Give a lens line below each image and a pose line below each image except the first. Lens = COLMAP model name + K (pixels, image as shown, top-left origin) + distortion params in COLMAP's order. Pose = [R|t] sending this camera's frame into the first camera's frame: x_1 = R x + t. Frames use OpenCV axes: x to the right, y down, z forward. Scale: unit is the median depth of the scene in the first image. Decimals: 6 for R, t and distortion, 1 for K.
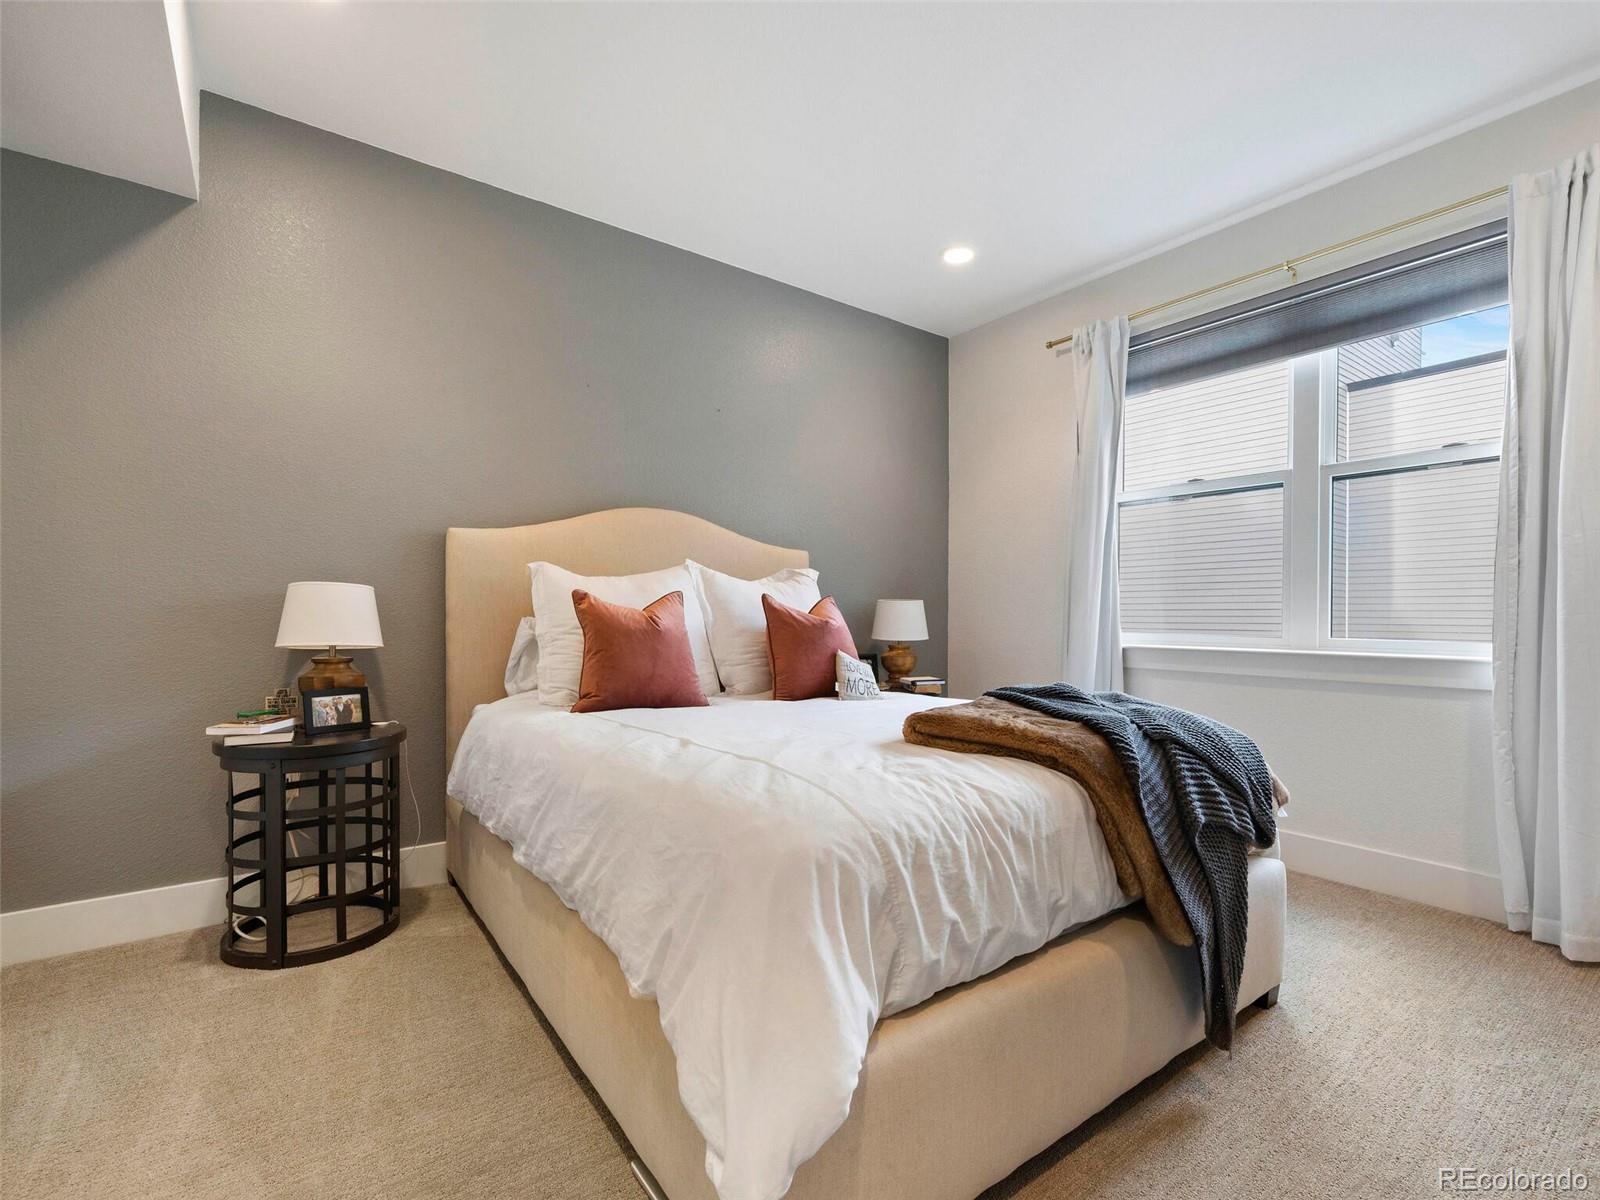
lens RADIAL K [[745.3, 0, 803.5], [0, 745.3, 630.7], [0, 0, 1]] dist [-0.000962, -0.000773]
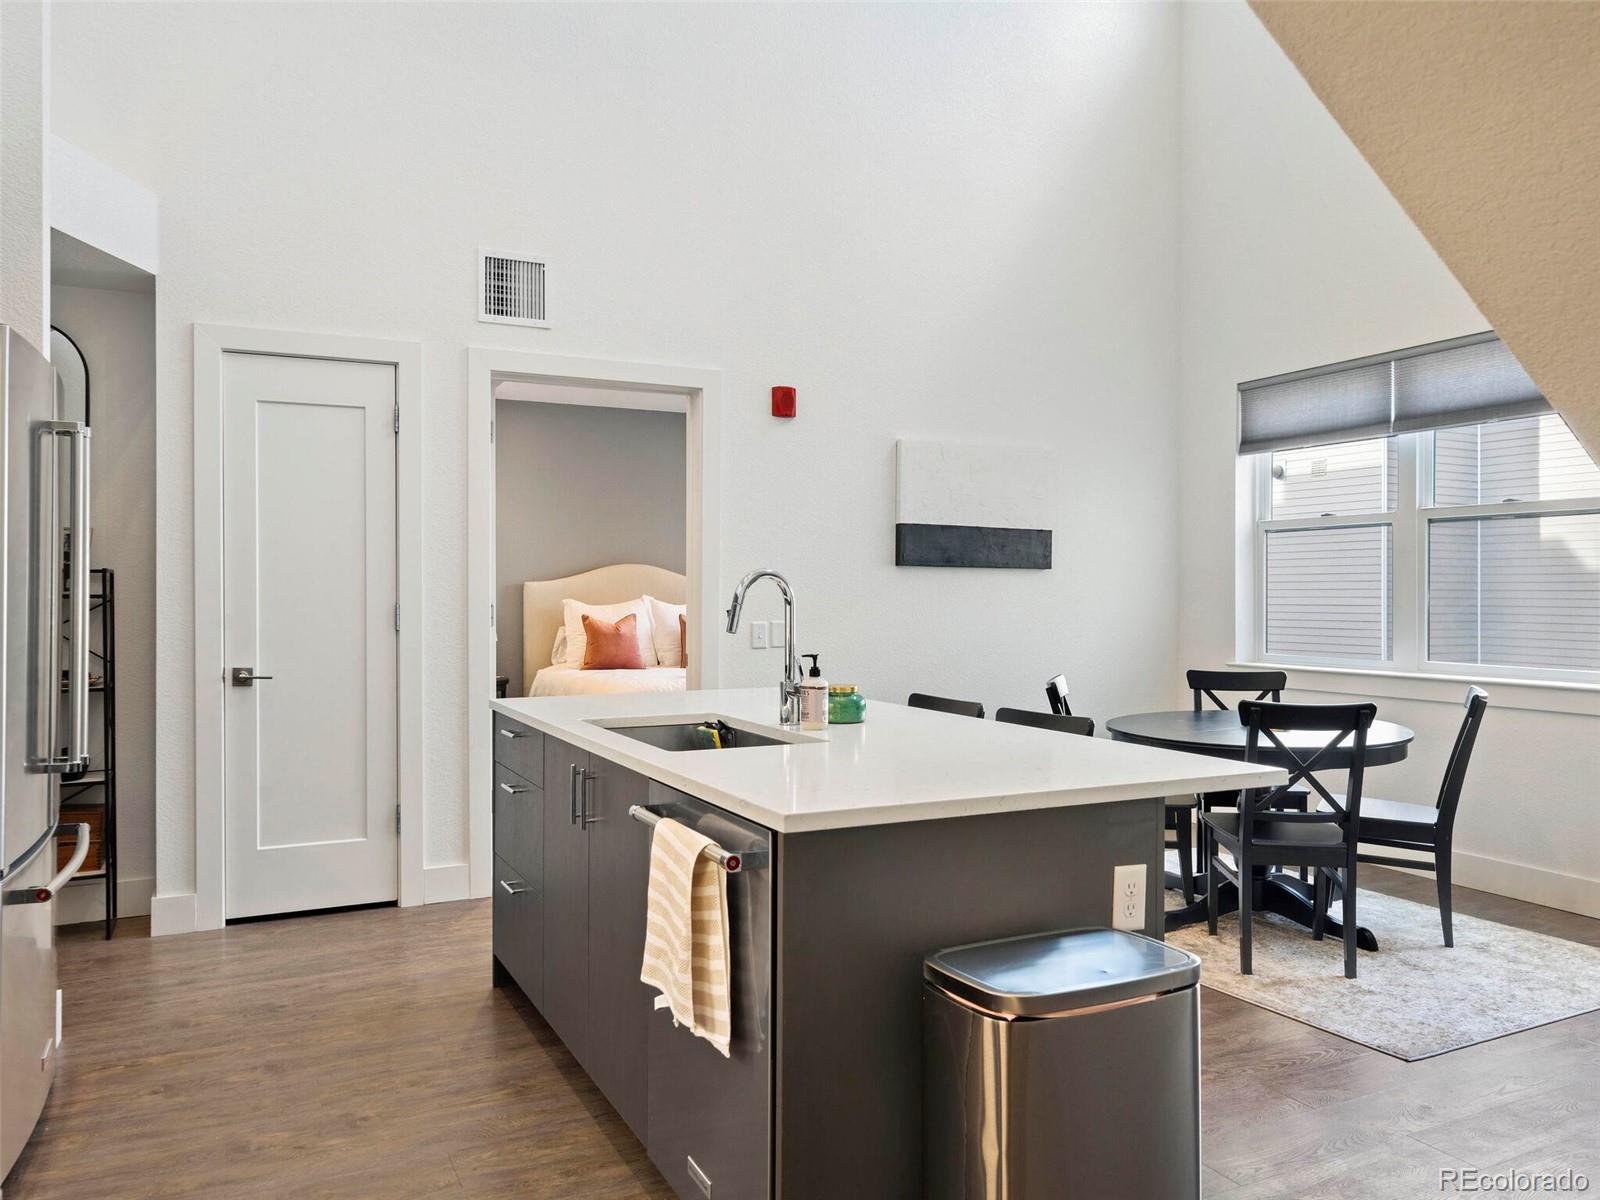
lens RADIAL K [[1163.6, 0, 798.6], [0, 1163.6, 595.9], [0, 0, 1]] dist [-0.000981, 0.007524]
pose [[0.986524, -0.004315, -0.163560, 0.785695], [0.001341, 0.999832, -0.018289, -0.043186], [0.163611, 0.017824, 0.986364, -2.027151]]
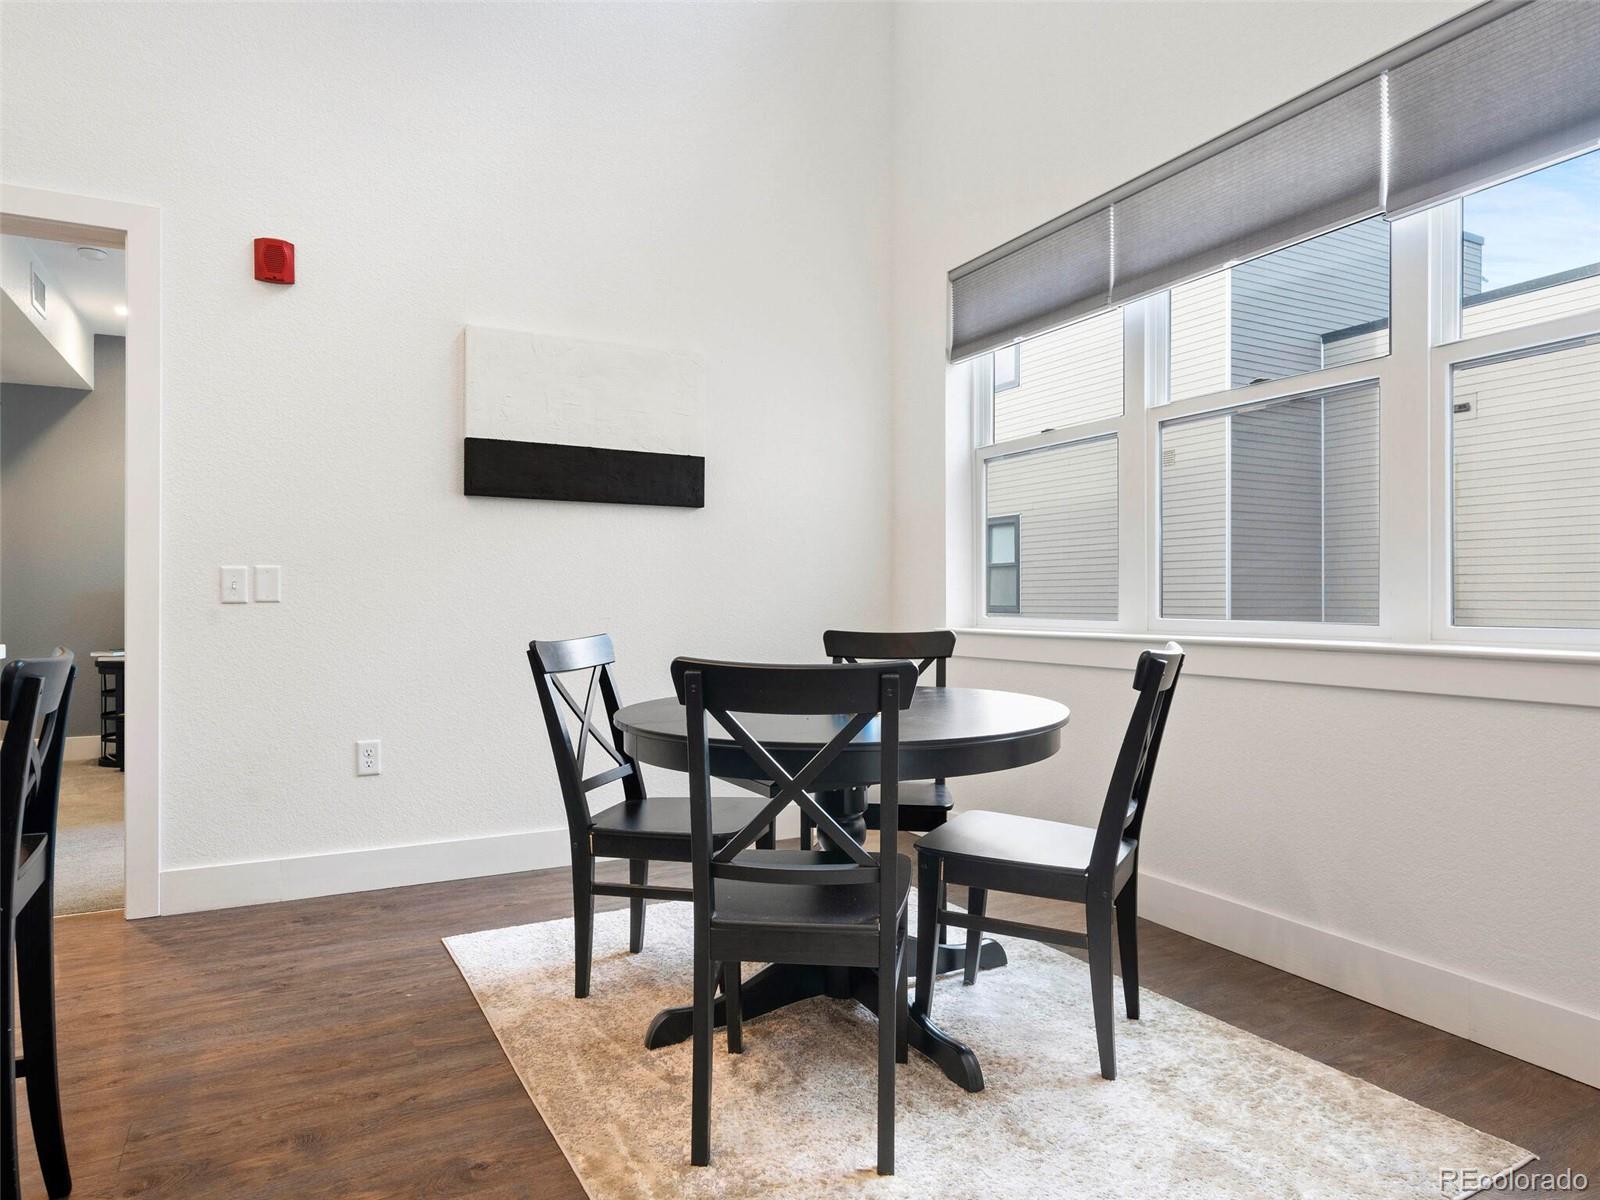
lens RADIAL K [[993.1, 0, 795.5], [0, 993.1, 601.6], [0, 0, 1]] dist [0.009796, -0.001670]
pose [[0.989244, -0.005879, -0.146160, 1.251110], [0.003285, 0.999833, -0.017982, 0.032870], [0.146241, 0.017309, 0.989098, -1.179103]]
